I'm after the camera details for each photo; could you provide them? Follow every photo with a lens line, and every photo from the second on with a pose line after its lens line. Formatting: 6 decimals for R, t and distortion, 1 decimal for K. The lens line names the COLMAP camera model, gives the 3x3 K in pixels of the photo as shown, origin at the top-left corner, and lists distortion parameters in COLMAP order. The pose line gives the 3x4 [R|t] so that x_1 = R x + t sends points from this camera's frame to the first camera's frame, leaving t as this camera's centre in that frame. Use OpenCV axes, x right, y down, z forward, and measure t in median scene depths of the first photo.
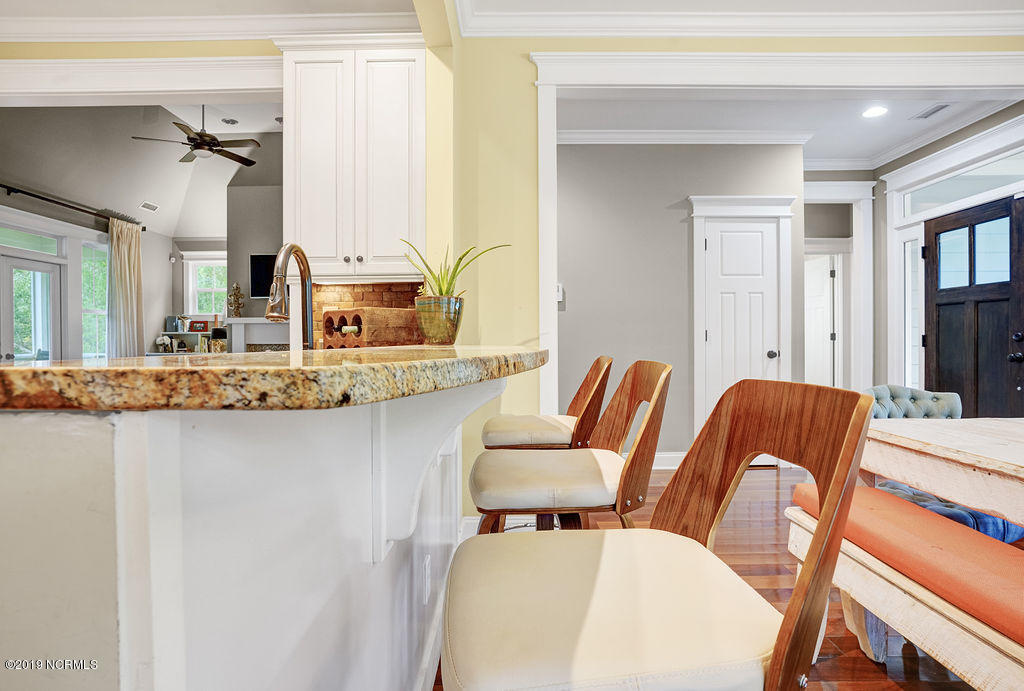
lens RADIAL K [[535.9, 0, 510.4], [0, 535.9, 342.1], [0, 0, 1]] dist [0.002994, 0.000482]
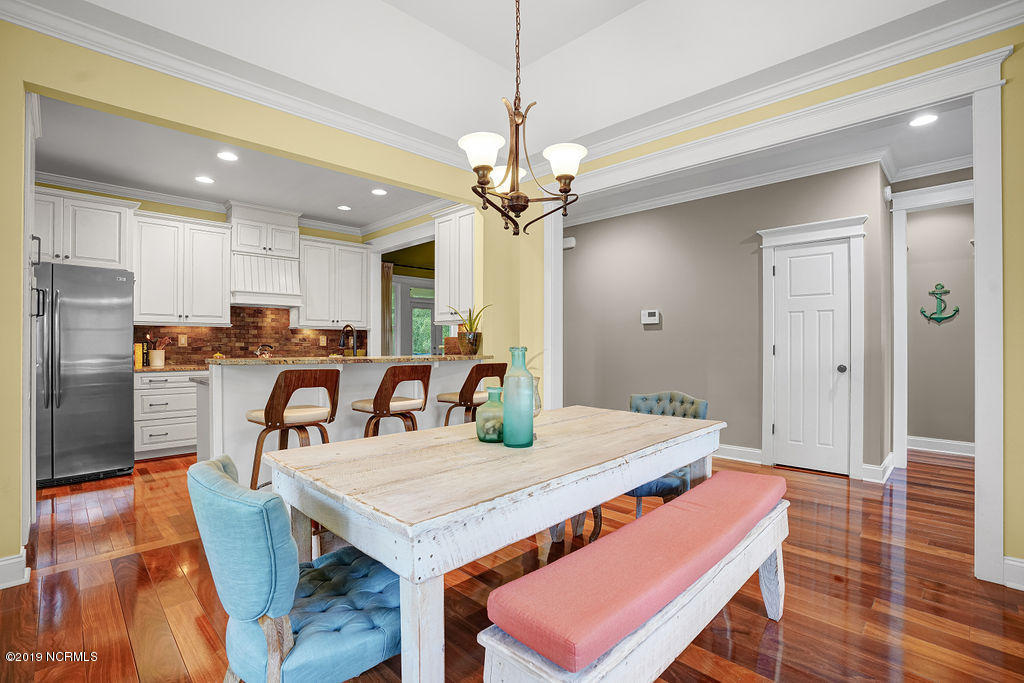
lens RADIAL K [[468.5, 0, 511.8], [0, 468.5, 343.5], [0, 0, 1]] dist [-0.001275, -0.000092]
pose [[0.711113, 0.004013, -0.703067, 0.671895], [-0.008051, 0.999965, -0.002437, -0.019022], [0.703032, 0.007393, 0.711120, -0.105947]]
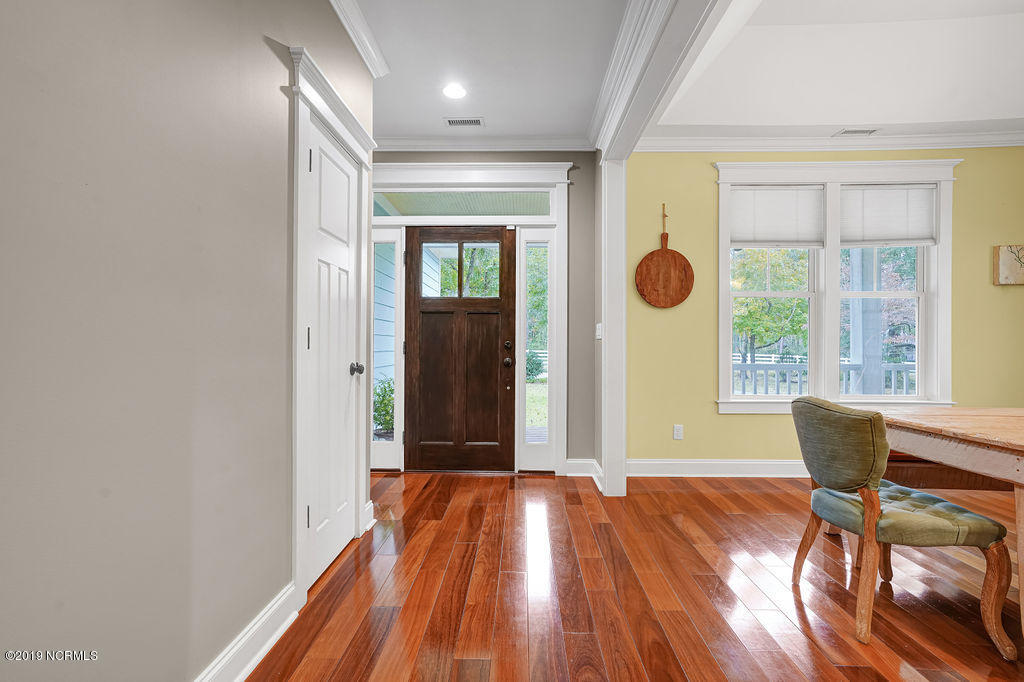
lens RADIAL K [[468.5, 0, 512.5], [0, 468.5, 343.8], [0, 0, 1]] dist [-0.001275, -0.000092]
pose [[0.041152, 0.006582, 0.999131, -0.081424], [-0.000811, 0.999978, -0.006554, -0.004392], [-0.999153, -0.000541, 0.041156, 0.784012]]
